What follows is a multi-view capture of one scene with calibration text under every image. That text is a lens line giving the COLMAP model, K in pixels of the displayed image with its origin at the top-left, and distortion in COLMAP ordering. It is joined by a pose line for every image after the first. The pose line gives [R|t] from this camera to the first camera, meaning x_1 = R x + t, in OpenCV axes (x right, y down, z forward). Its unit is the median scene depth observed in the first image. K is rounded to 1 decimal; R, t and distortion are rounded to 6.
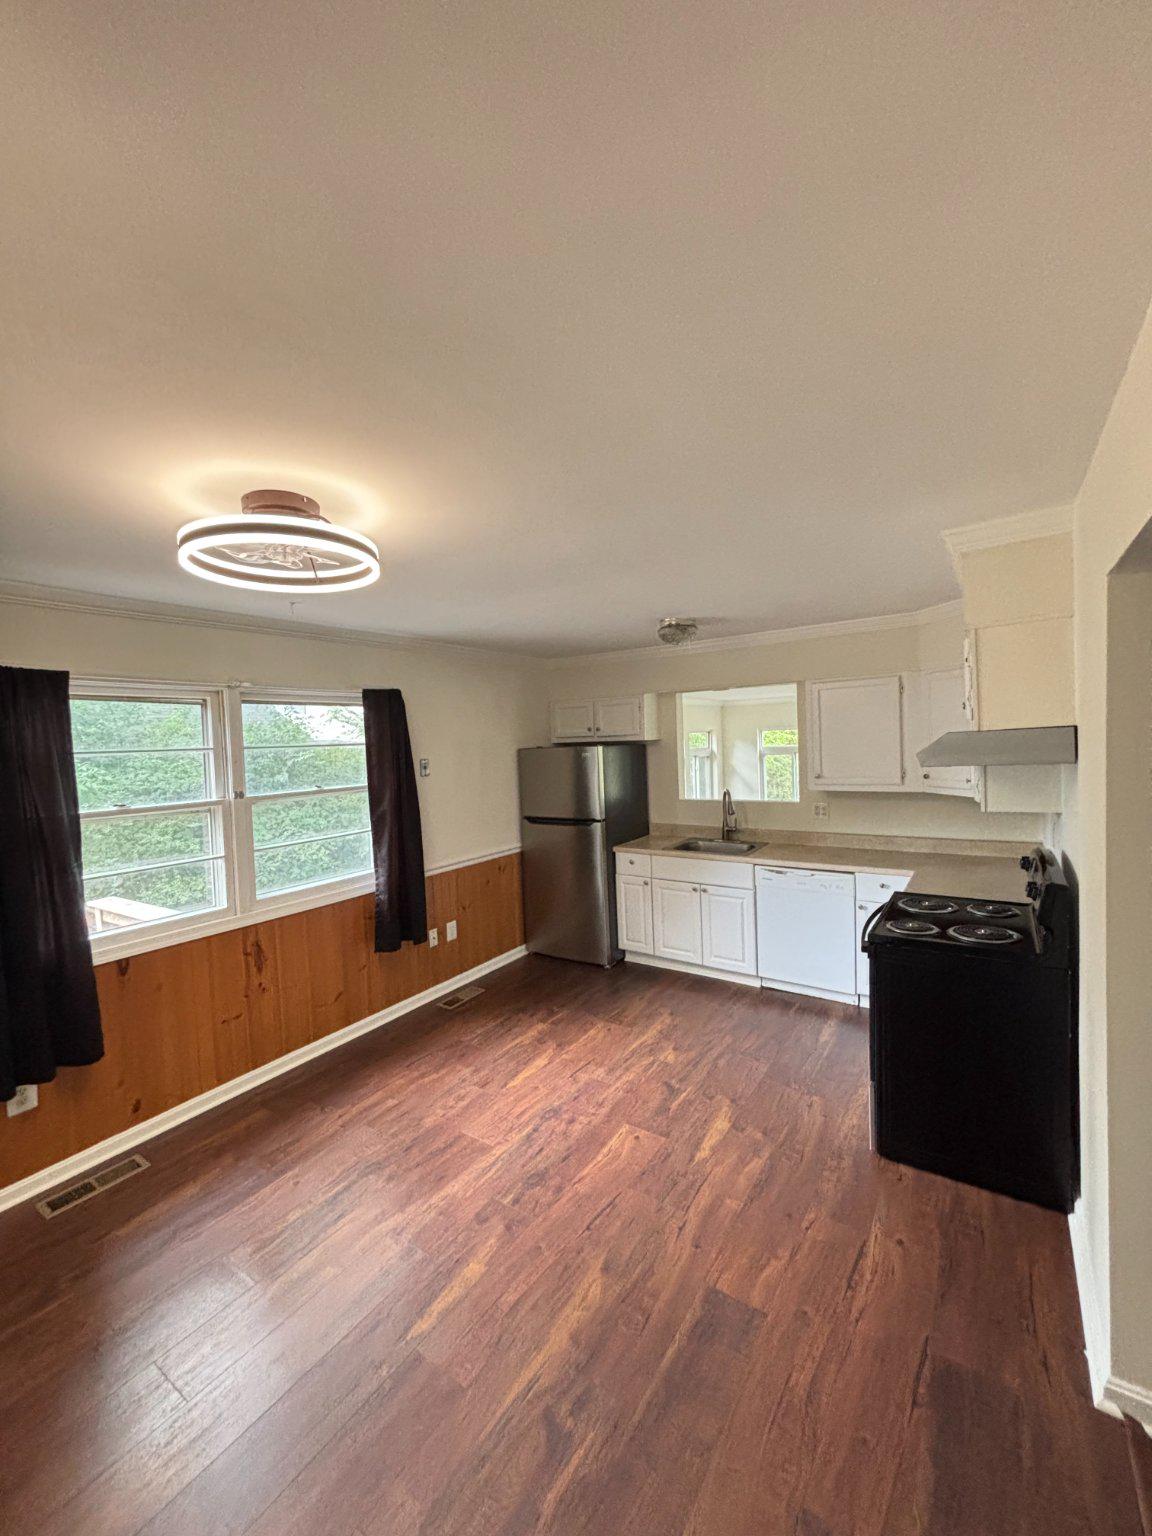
lens RADIAL K [[615.9, 0, 579.7], [0, 615.9, 766.7], [0, 0, 1]] dist [0.001460, 0.000067]
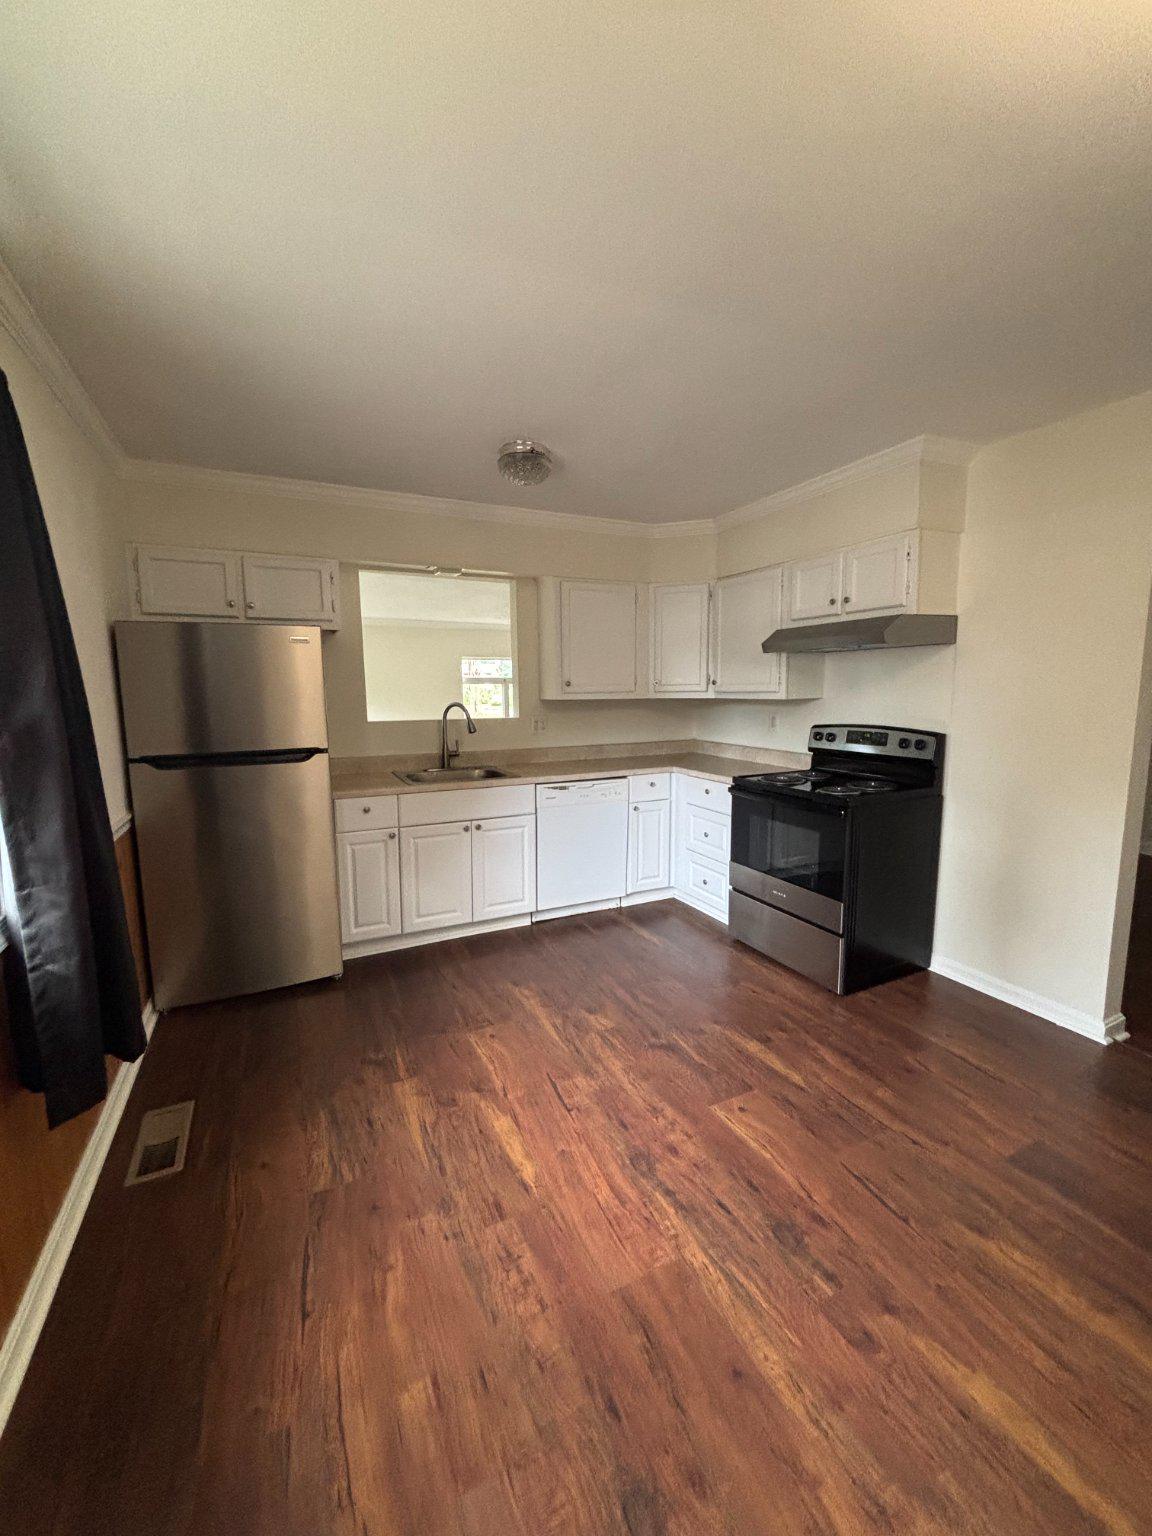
lens RADIAL K [[615.9, 0, 575.3], [0, 615.9, 762.7], [0, 0, 1]] dist [0.001460, 0.000067]
pose [[0.512001, -0.074229, 0.855771, -0.503750], [0.030558, 0.997203, 0.068214, 0.086851], [-0.858441, -0.008775, 0.512837, 0.617733]]
